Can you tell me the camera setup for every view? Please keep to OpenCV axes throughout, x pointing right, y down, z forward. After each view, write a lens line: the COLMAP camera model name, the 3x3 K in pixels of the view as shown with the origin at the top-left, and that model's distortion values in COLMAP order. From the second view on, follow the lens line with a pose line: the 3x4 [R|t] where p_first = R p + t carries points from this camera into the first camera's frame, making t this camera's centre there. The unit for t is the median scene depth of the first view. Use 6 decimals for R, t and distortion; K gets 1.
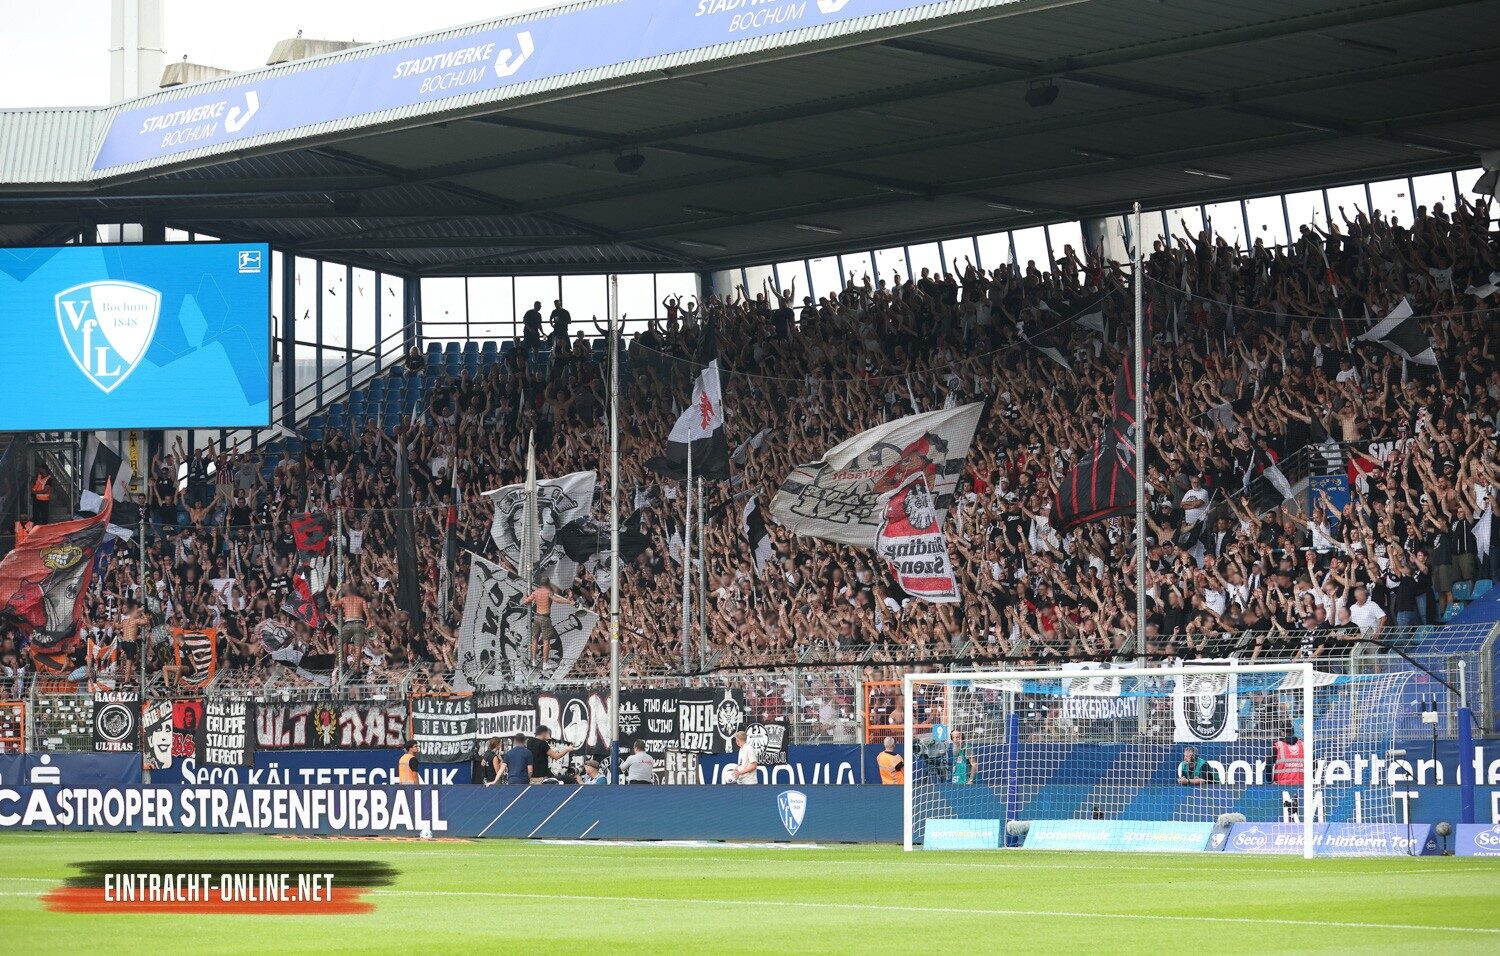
lens RADIAL K [[4020.7, 0, 704.5], [0, 4020.7, 475.7], [0, 0, 1]] dist [-0.049561, -0.367267]
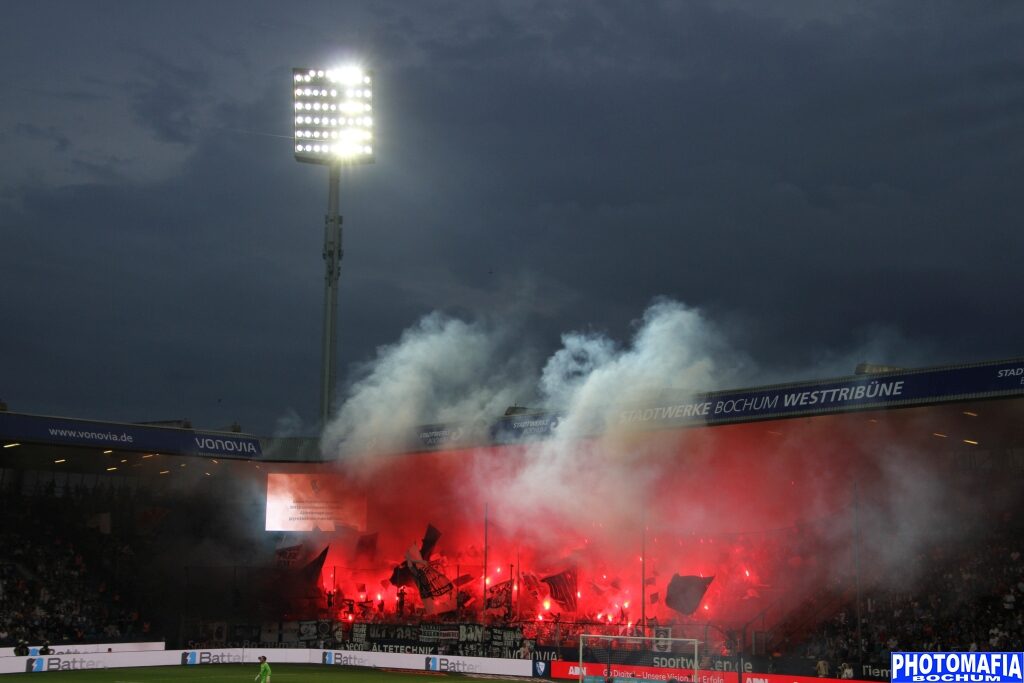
lens RADIAL K [[1393.4, 0, 512.2], [0, 1393.4, 376.2], [0, 0, 1]] dist [0.142069, 0.026749]
pose [[0.998903, 0.030132, 0.035852, -0.043355], [-0.026643, 0.995206, -0.094099, -0.042202], [-0.038516, 0.093041, 0.994917, -0.176429]]
